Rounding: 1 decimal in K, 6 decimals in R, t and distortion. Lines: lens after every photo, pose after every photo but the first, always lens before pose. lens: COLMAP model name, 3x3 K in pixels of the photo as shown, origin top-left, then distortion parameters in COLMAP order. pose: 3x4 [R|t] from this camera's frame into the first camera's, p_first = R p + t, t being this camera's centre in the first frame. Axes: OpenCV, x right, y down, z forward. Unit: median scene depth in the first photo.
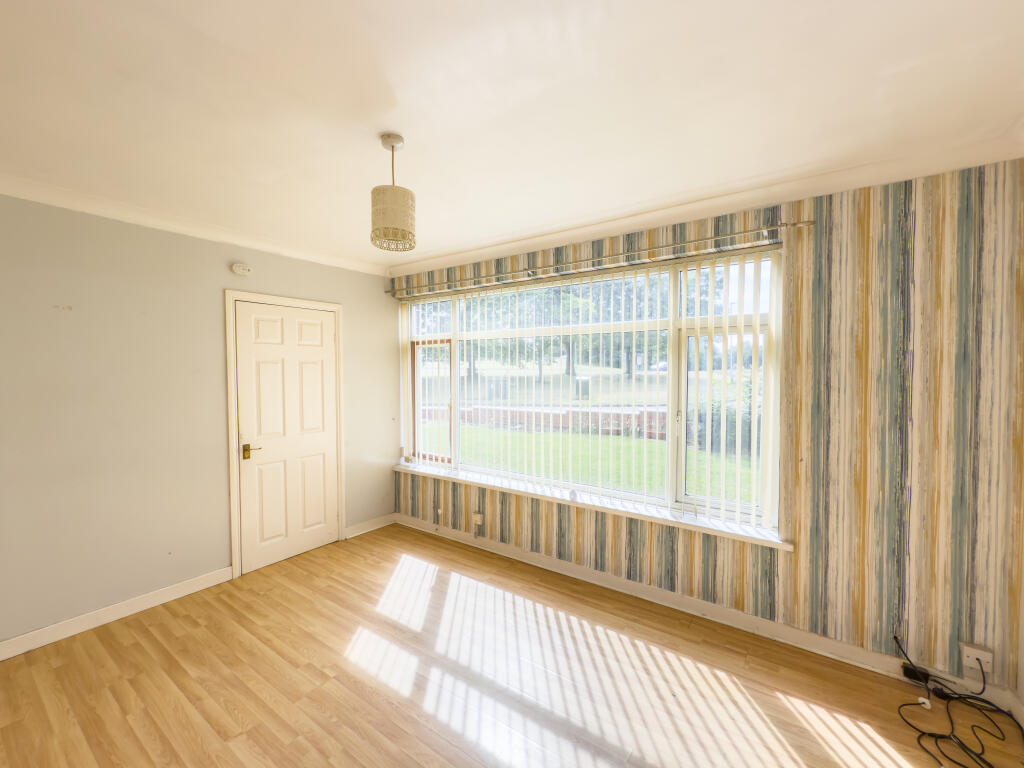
lens RADIAL K [[416.5, 0, 517.5], [0, 416.5, 387.2], [0, 0, 1]] dist [0.000202, -0.000405]
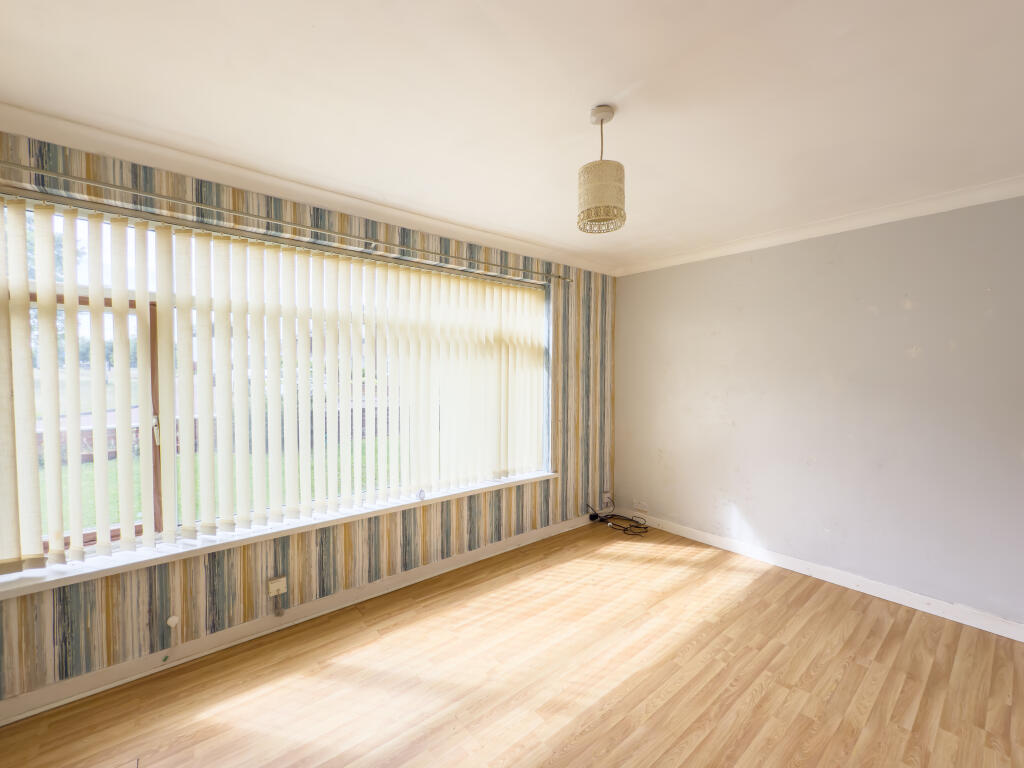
lens RADIAL K [[416.5, 0, 517.6], [0, 416.5, 376.7], [0, 0, 1]] dist [0.000202, -0.000405]
pose [[0.282505, -0.023136, 0.958987, -0.826560], [0.018754, 0.999651, 0.018593, -0.028997], [-0.959082, 0.012732, 0.282840, 0.596740]]
